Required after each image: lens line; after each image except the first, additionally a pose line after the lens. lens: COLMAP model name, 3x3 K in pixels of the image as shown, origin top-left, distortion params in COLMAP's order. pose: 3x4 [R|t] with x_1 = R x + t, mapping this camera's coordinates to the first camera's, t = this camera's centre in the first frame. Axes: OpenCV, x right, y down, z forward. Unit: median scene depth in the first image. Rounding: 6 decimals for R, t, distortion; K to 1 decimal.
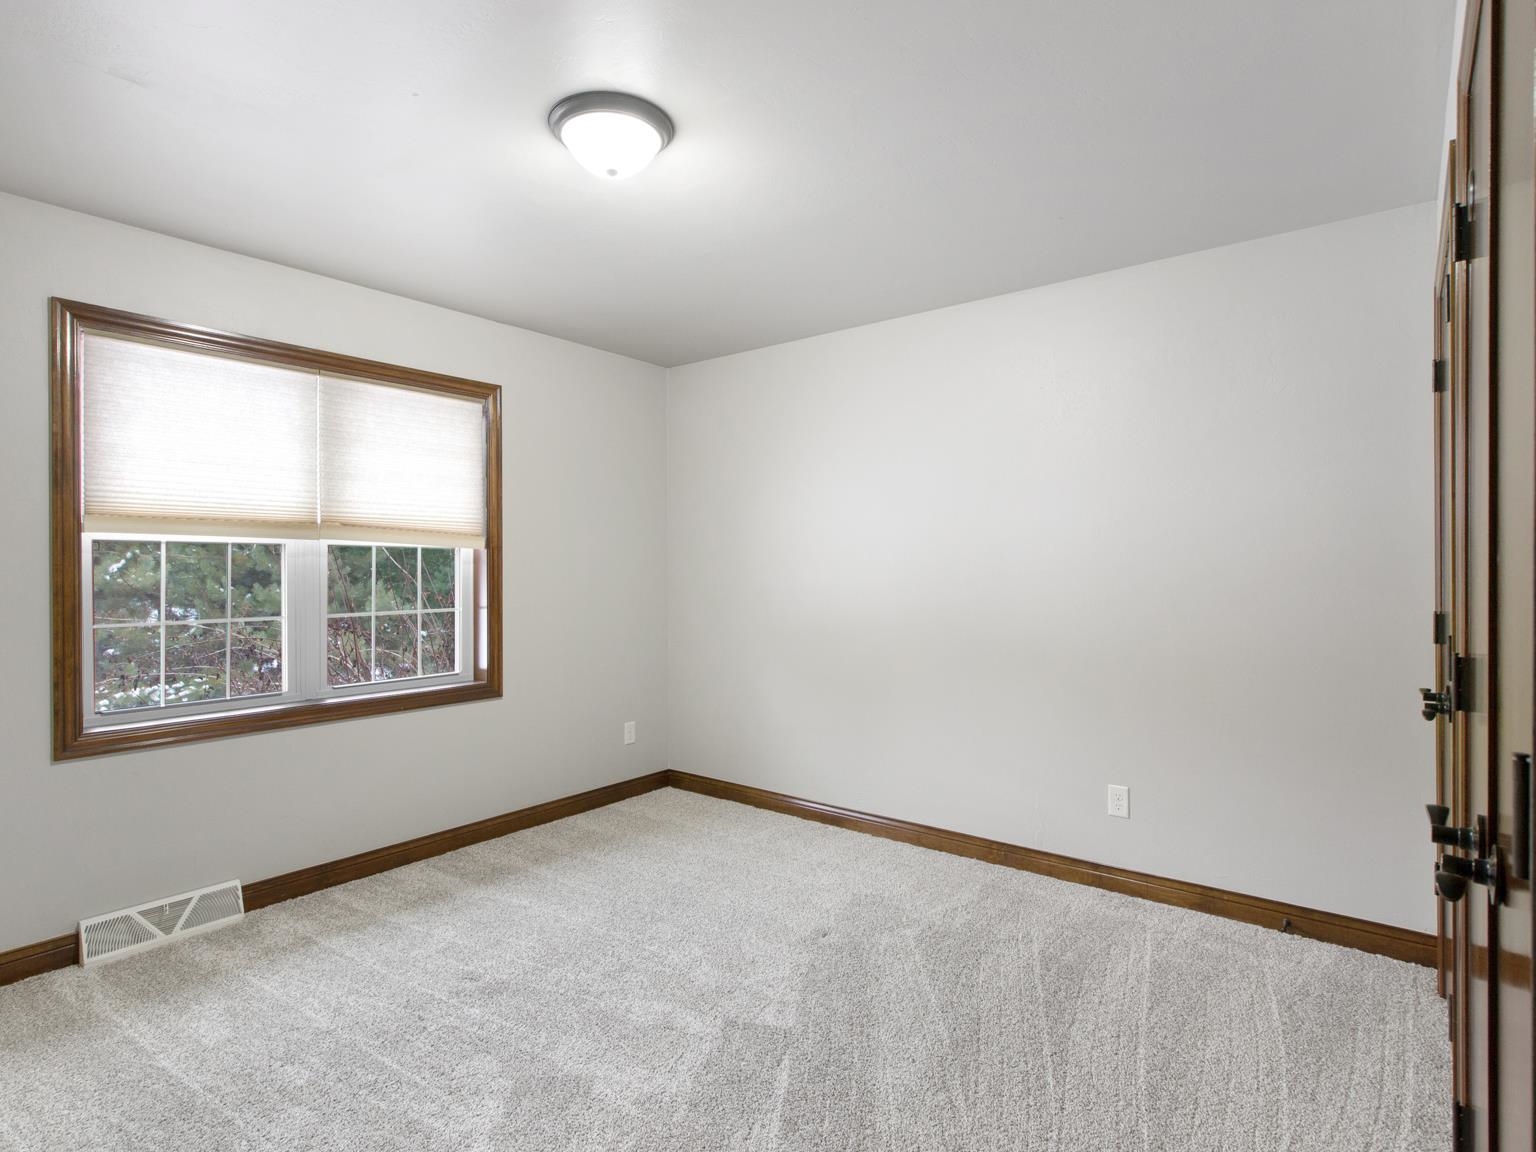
lens RADIAL K [[793.2, 0, 763.8], [0, 793.2, 567.5], [0, 0, 1]] dist [-0.001708, 0.000267]
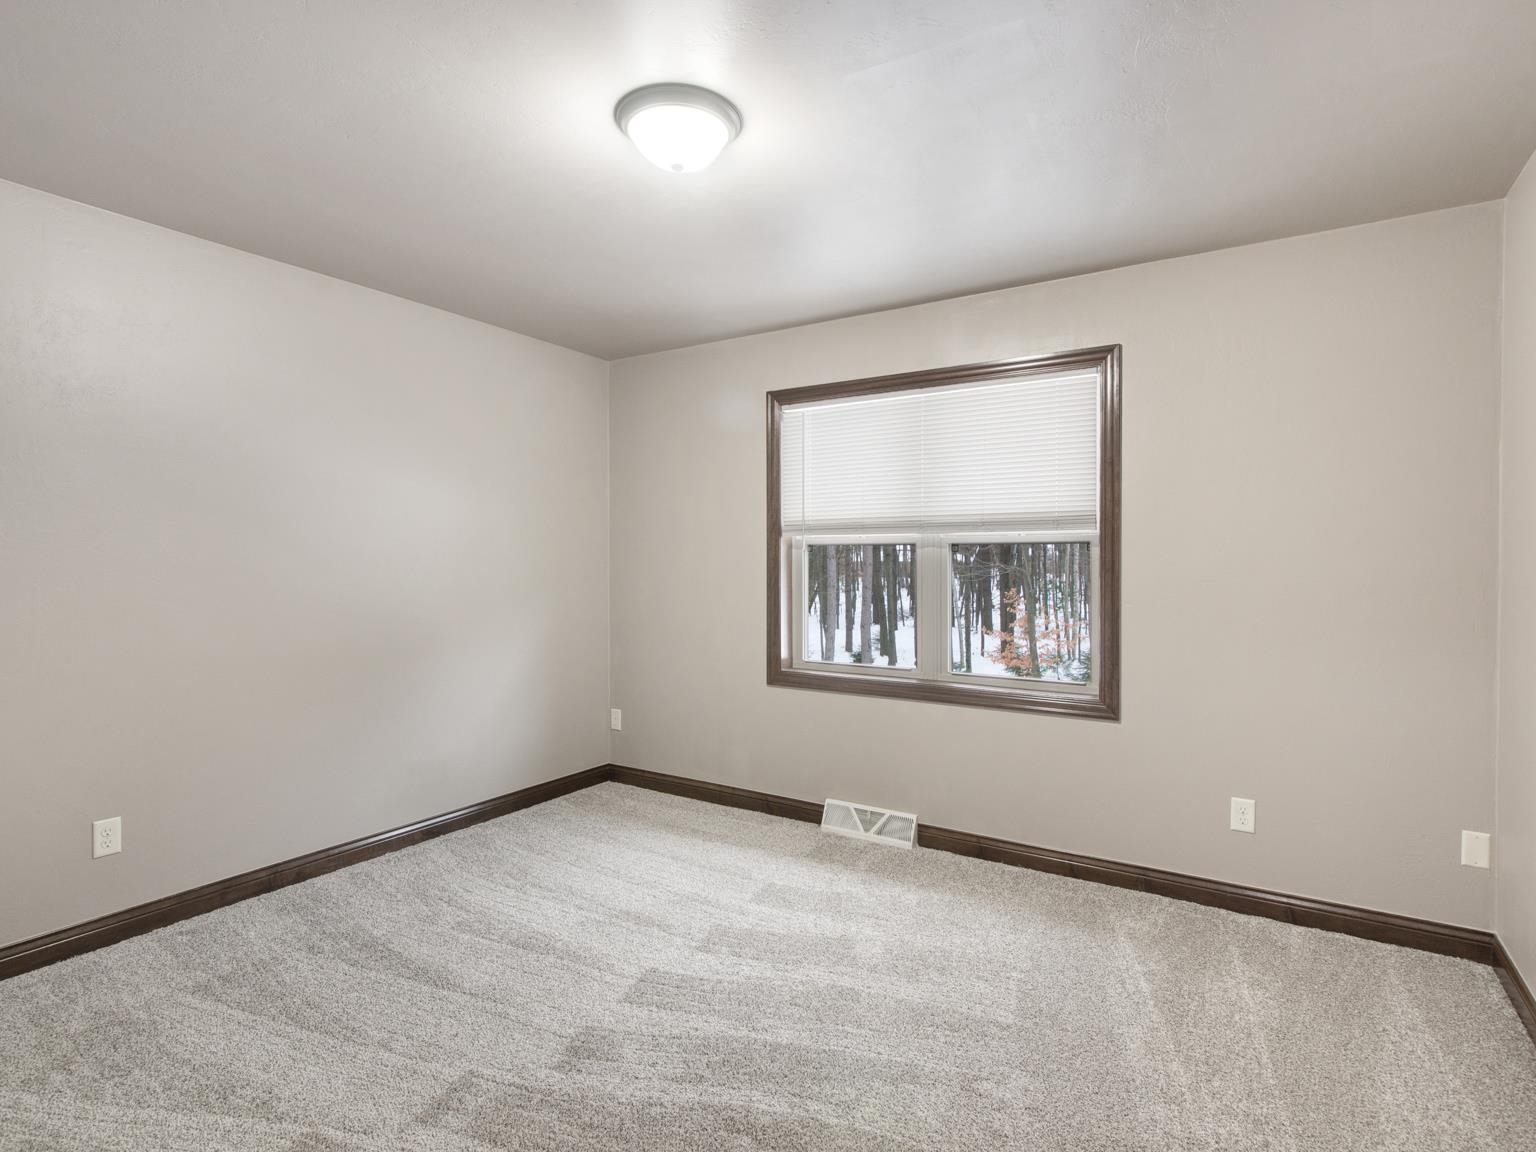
lens RADIAL K [[793.2, 0, 763.8], [0, 793.2, 567.5], [0, 0, 1]] dist [-0.001708, 0.000267]
pose [[0.101876, 0.014701, -0.994689, 0.580799], [-0.004701, 0.999887, 0.014297, -0.009167], [0.994786, 0.003220, 0.101933, 0.697862]]
